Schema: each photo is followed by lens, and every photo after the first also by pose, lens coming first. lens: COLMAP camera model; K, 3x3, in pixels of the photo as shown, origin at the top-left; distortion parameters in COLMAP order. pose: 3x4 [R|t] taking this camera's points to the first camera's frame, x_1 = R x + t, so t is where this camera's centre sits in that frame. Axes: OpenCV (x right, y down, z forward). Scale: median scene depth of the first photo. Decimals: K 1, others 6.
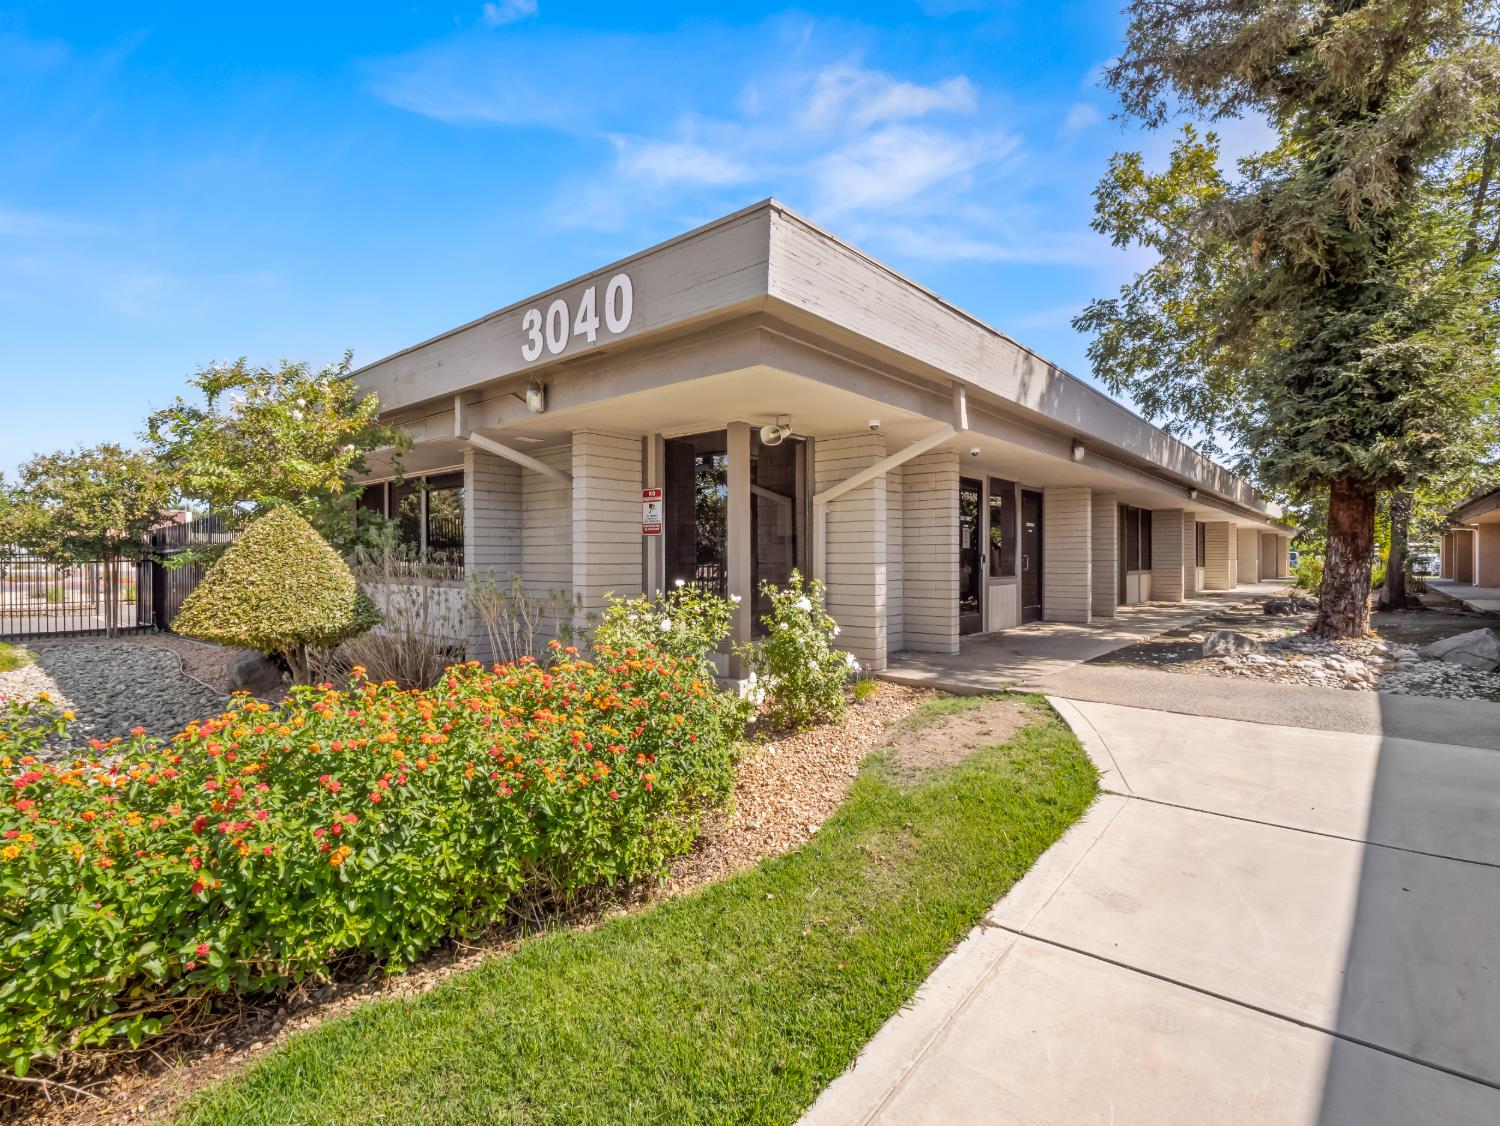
lens RADIAL K [[733.4, 0, 753.9], [0, 733.4, 556.3], [0, 0, 1]] dist [-0.016775, -0.000776]
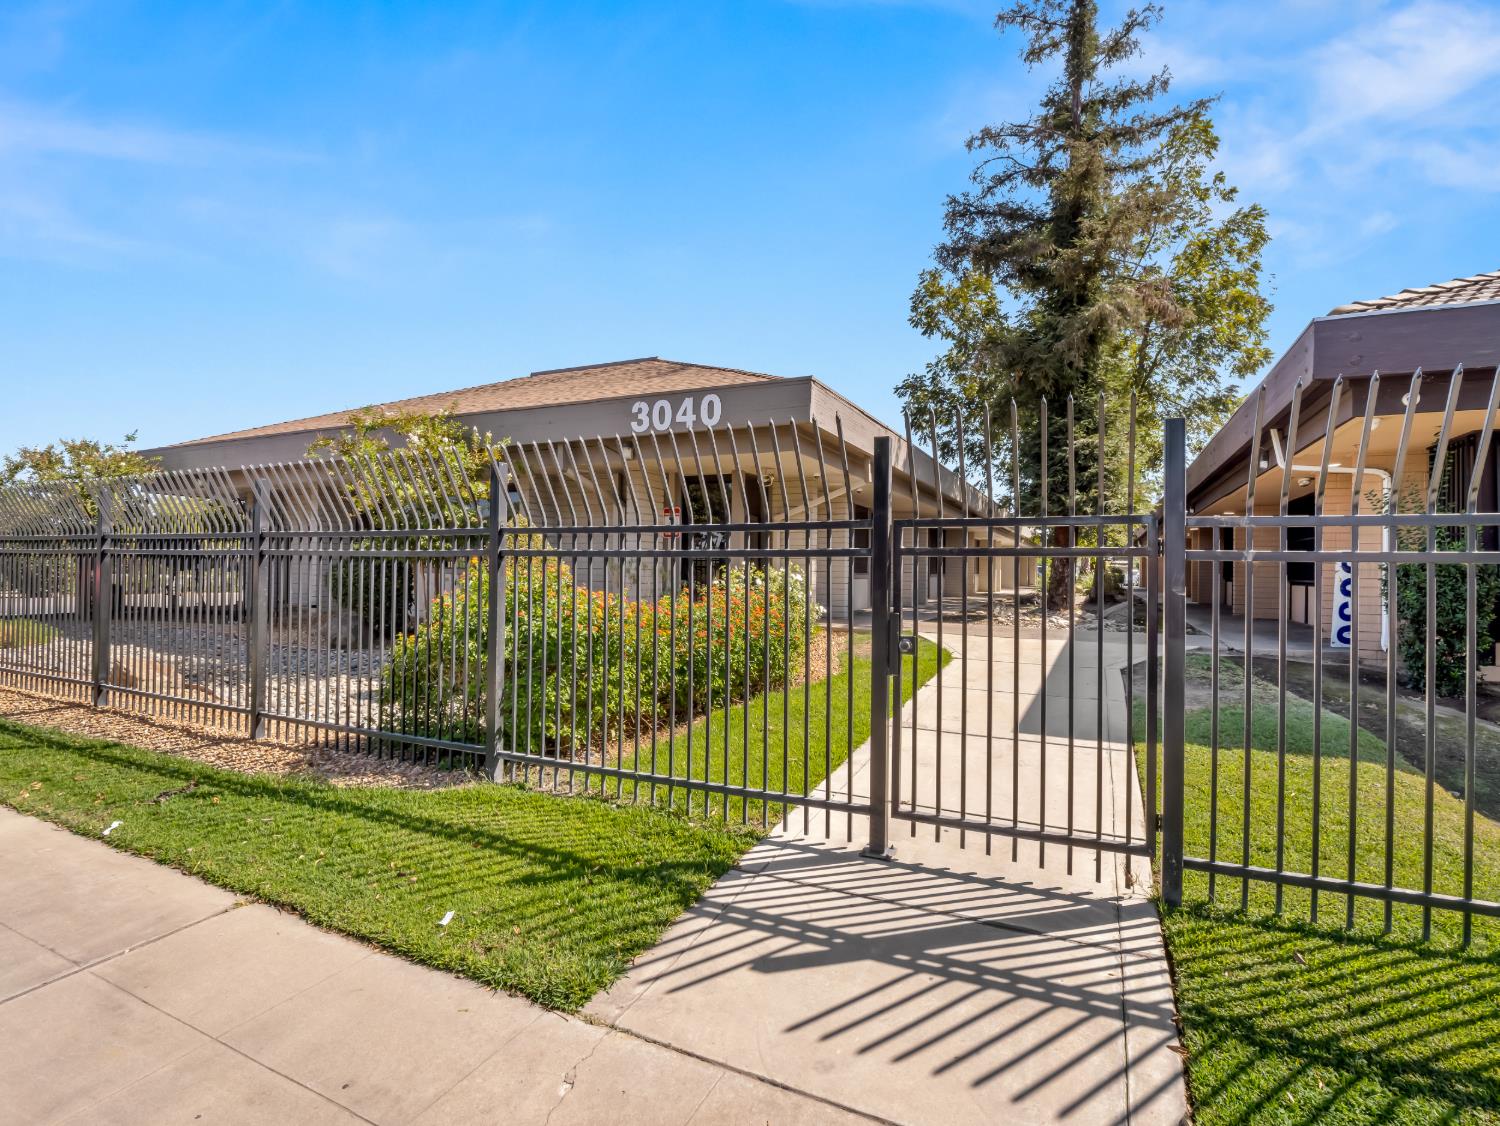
lens RADIAL K [[712.5, 0, 746.2], [0, 712.5, 538.7], [0, 0, 1]] dist [0.000108, -0.000104]
pose [[0.969749, 0.024137, 0.242908, -0.297448], [-0.014728, 0.999072, -0.040477, 0.027313], [-0.243659, 0.035675, 0.969205, -0.419204]]
